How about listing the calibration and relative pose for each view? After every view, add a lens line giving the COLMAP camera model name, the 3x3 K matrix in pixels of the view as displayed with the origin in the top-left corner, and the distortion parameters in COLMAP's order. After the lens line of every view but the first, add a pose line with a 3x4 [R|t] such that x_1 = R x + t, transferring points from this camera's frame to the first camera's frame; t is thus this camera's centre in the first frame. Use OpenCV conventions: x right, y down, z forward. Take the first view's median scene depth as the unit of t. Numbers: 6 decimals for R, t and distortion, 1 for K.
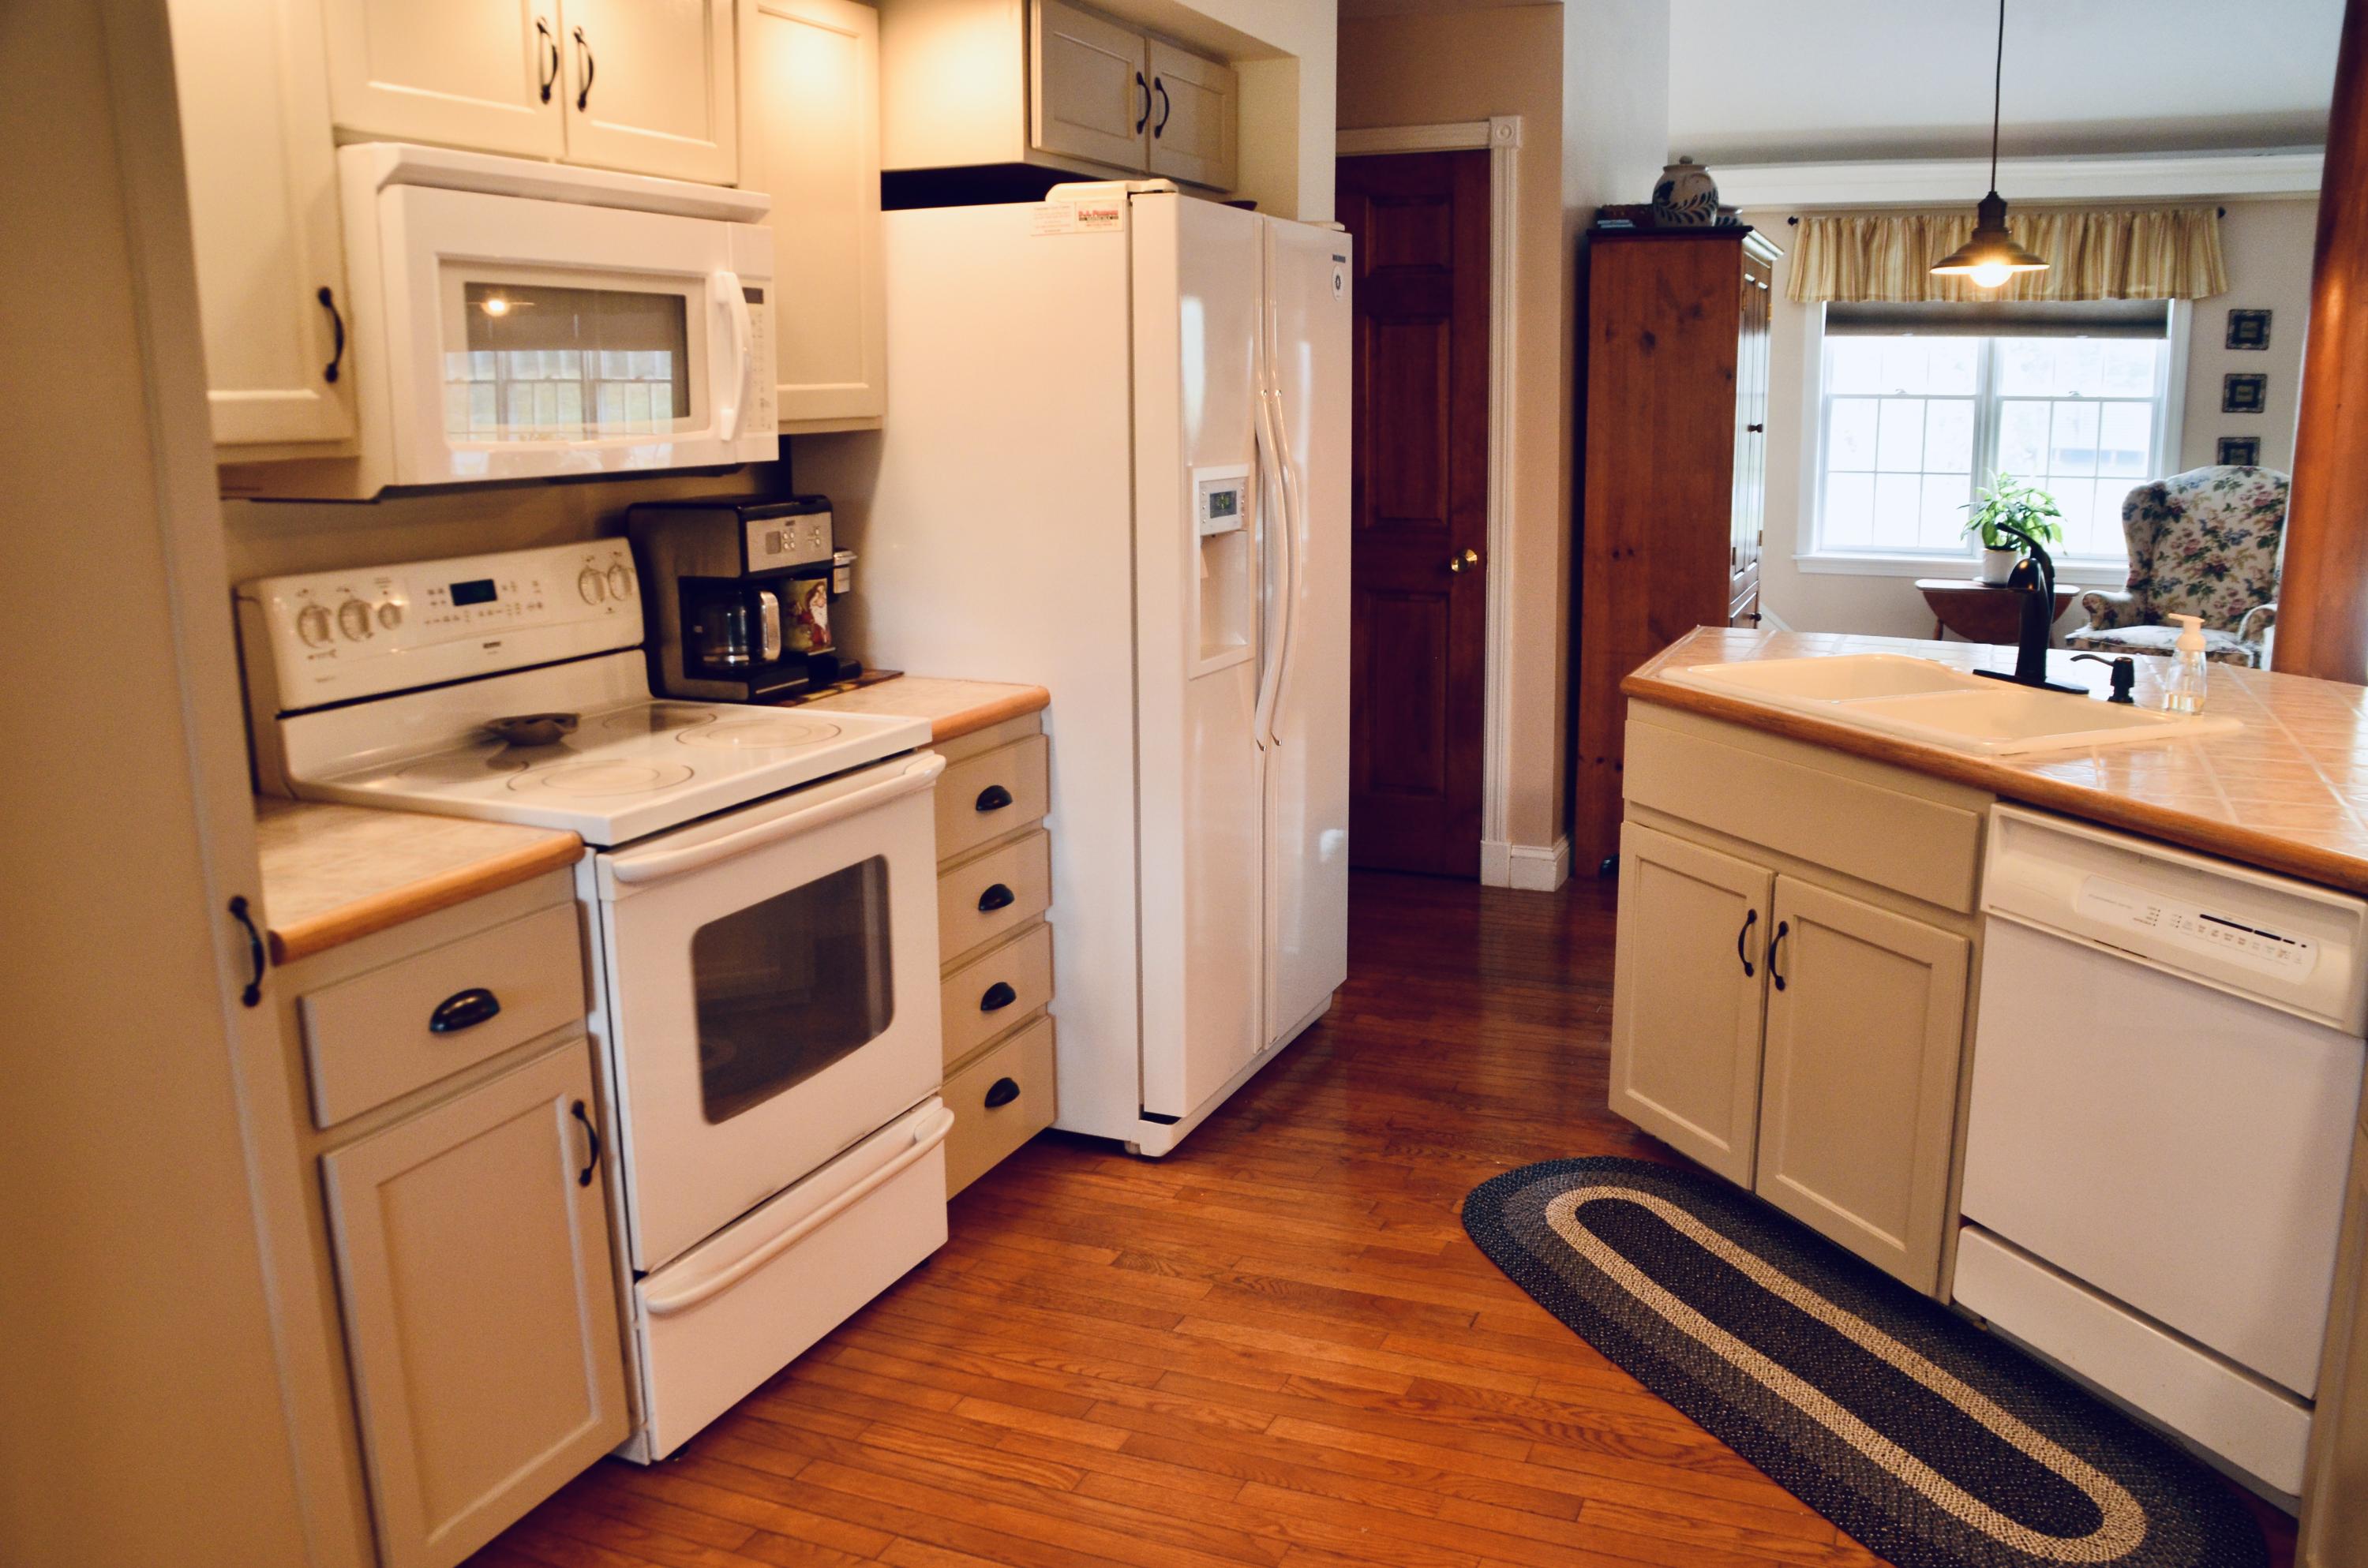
lens RADIAL K [[1873.1, 0, 1184.0], [0, 1873.1, 784.0], [0, 0, 1]] dist [-0.185866, 0.131664]
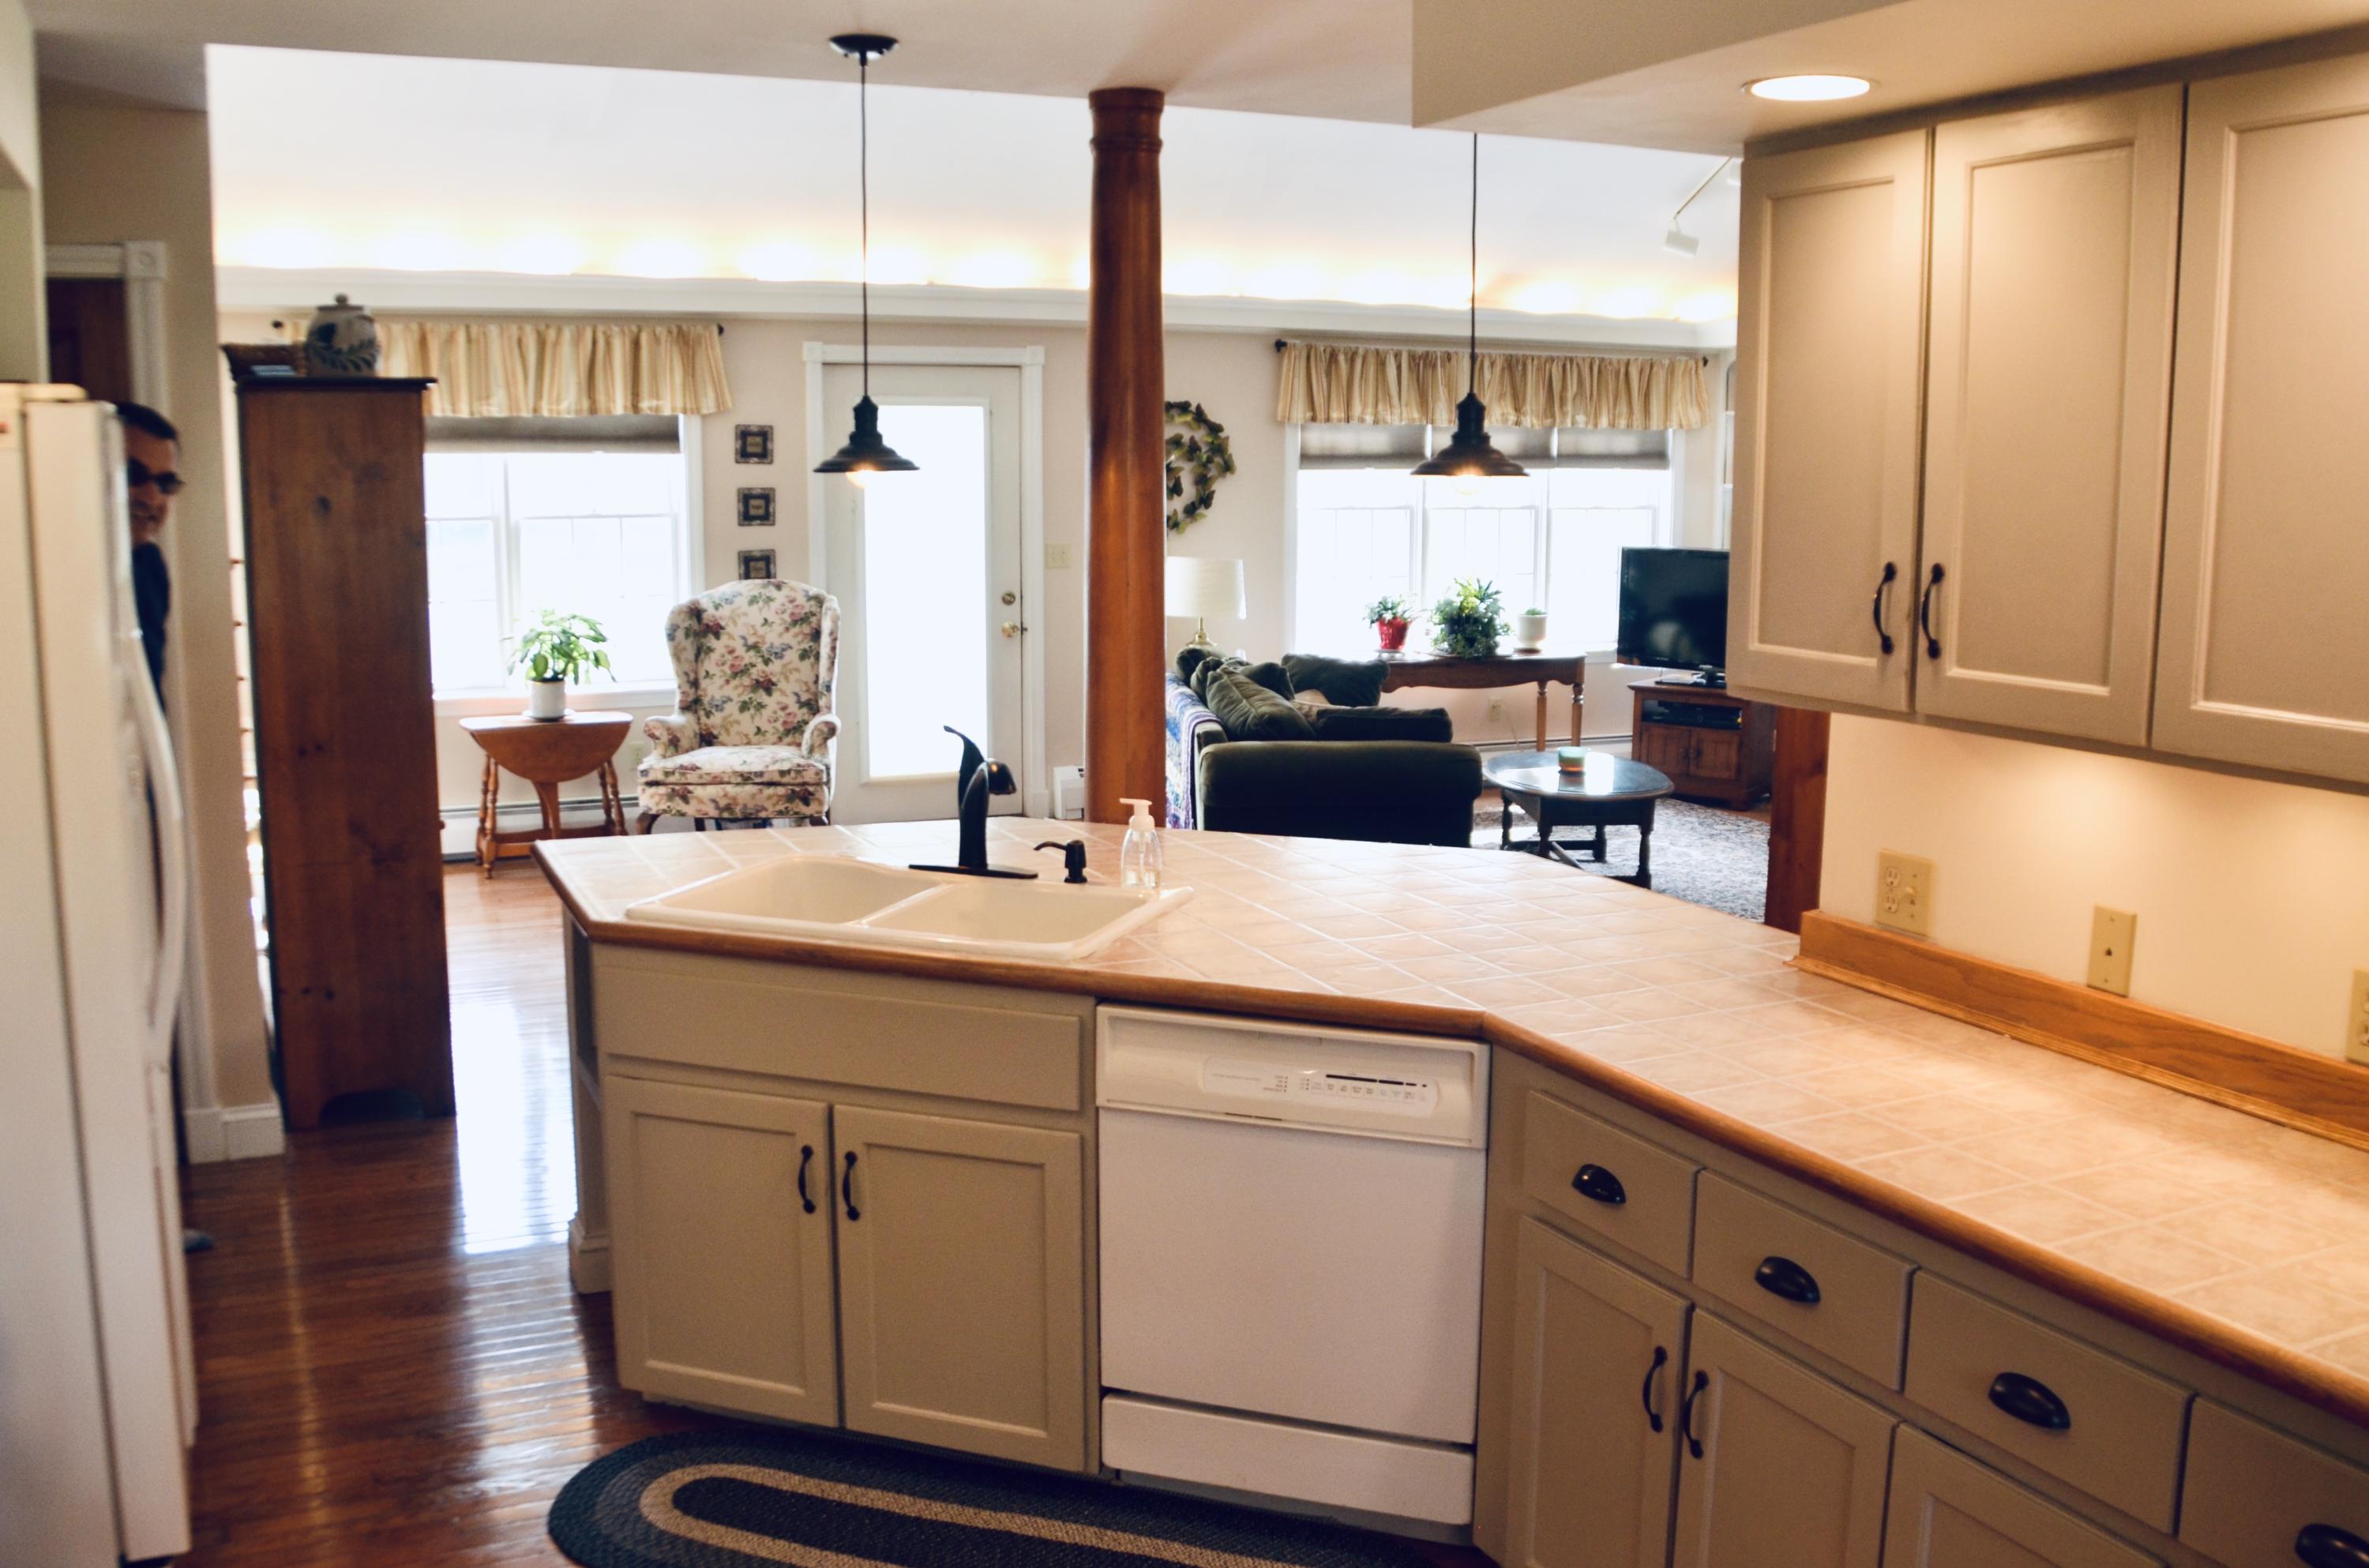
lens RADIAL K [[2117.7, 0, 1184.5], [0, 2117.7, 784.0], [0, 0, 1]] dist [-0.117774, 0.006491]
pose [[0.659617, -0.102077, 0.744638, -0.164247], [0.141160, 0.989929, 0.010660, -0.046672], [-0.738227, 0.098082, 0.667383, 0.039067]]
